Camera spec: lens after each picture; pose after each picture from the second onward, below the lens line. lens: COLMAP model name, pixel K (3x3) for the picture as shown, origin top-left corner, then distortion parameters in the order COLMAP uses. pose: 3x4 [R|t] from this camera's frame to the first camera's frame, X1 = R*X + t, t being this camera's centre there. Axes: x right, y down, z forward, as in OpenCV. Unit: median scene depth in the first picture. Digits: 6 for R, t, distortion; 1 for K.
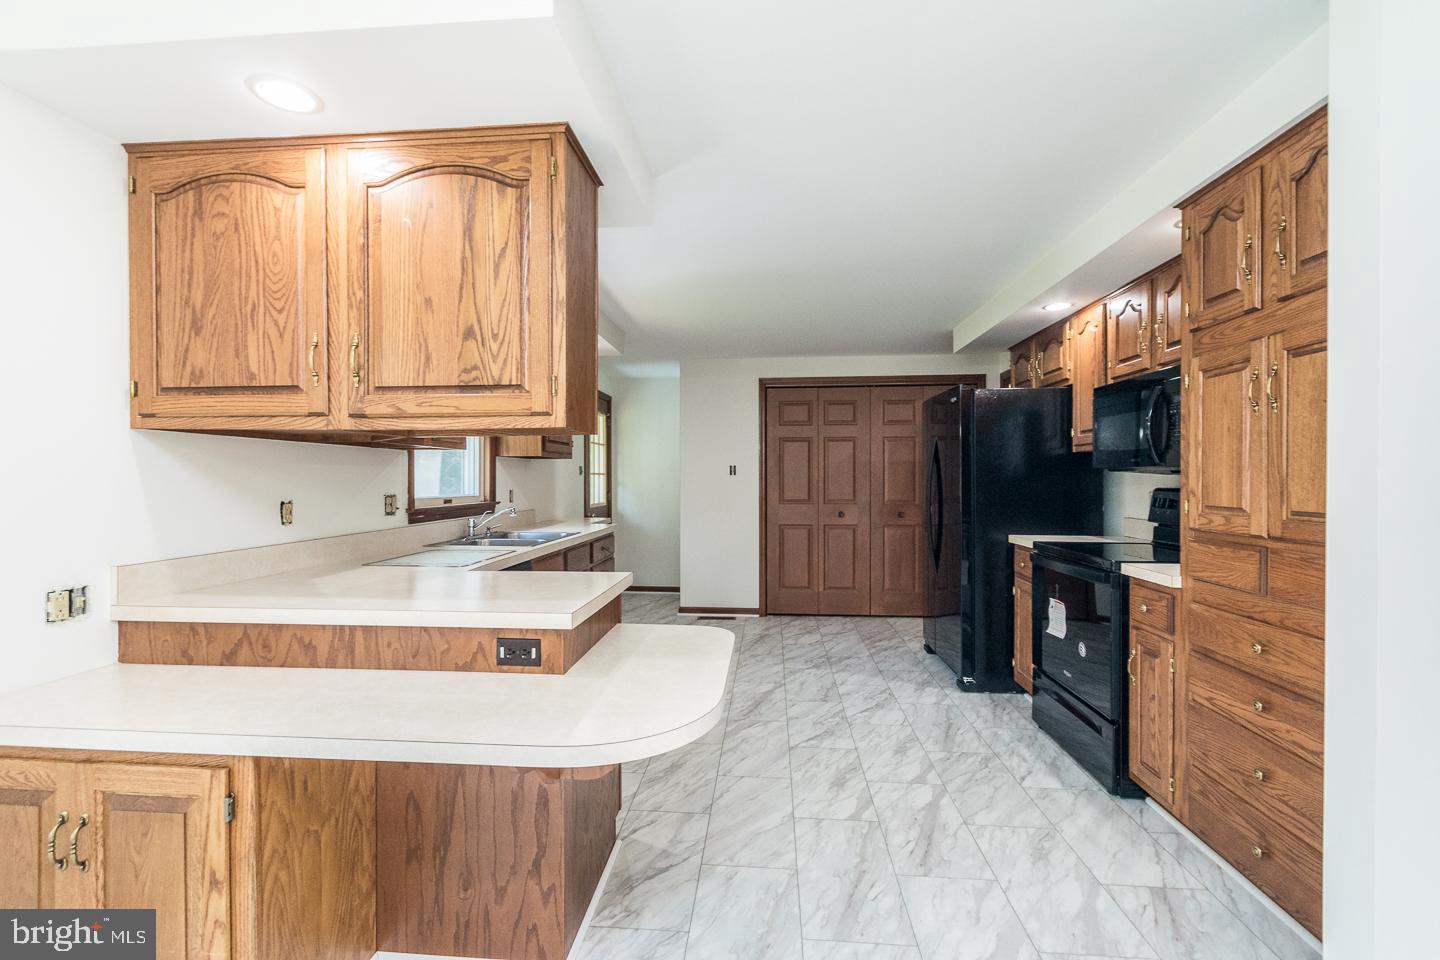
lens RADIAL K [[635.9, 0, 711.4], [0, 635.9, 483.8], [0, 0, 1]] dist [0.008574, -0.003222]
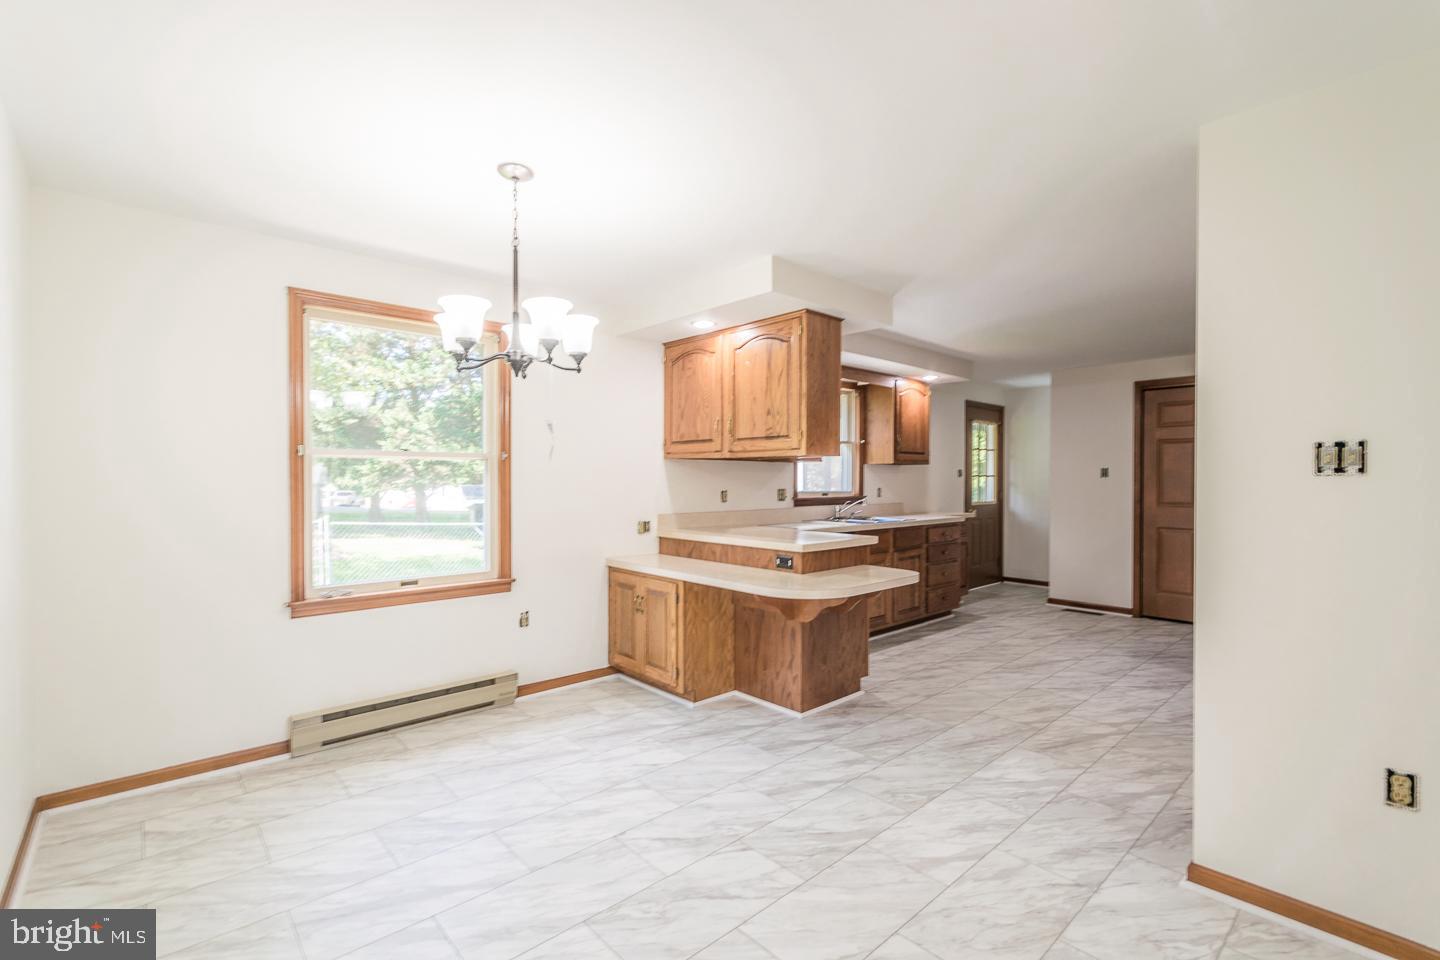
lens RADIAL K [[635.9, 0, 715.4], [0, 635.9, 486.7], [0, 0, 1]] dist [0.008574, -0.003222]
pose [[0.738968, 0.012676, -0.673622, 0.884208], [-0.010353, 0.999919, 0.007459, 0.000342], [0.673661, 0.001461, 0.739039, -0.669871]]
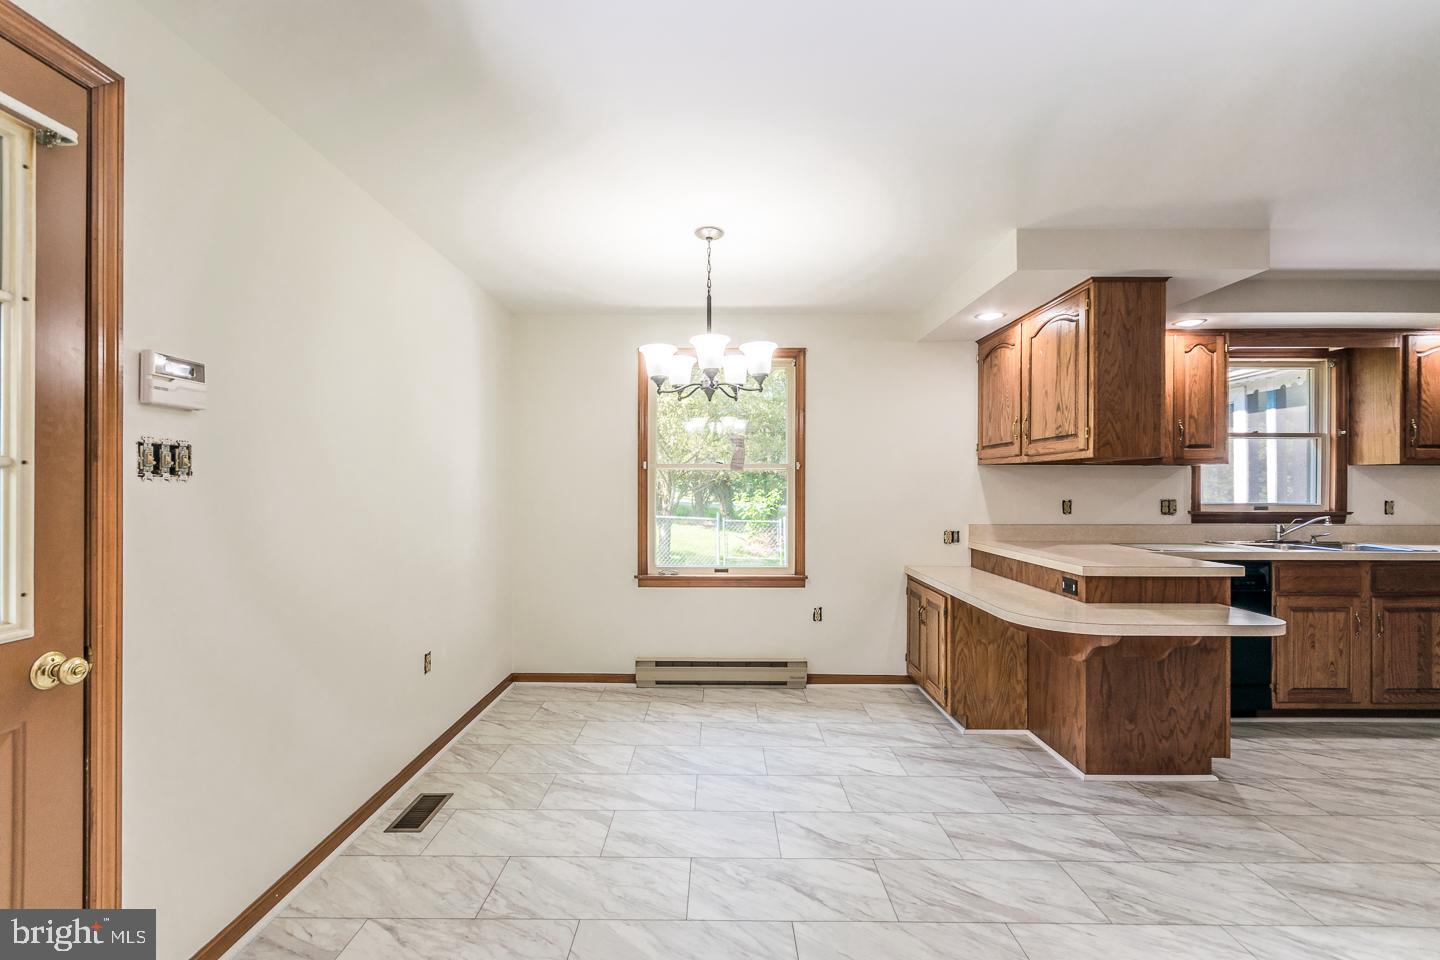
lens RADIAL K [[635.9, 0, 723.0], [0, 635.9, 485.9], [0, 0, 1]] dist [0.008574, -0.003222]
pose [[0.094150, 0.003238, -0.995553, 1.263649], [-0.012088, 0.999925, 0.002109, -0.004942], [0.995485, 0.011836, 0.094182, -0.114201]]
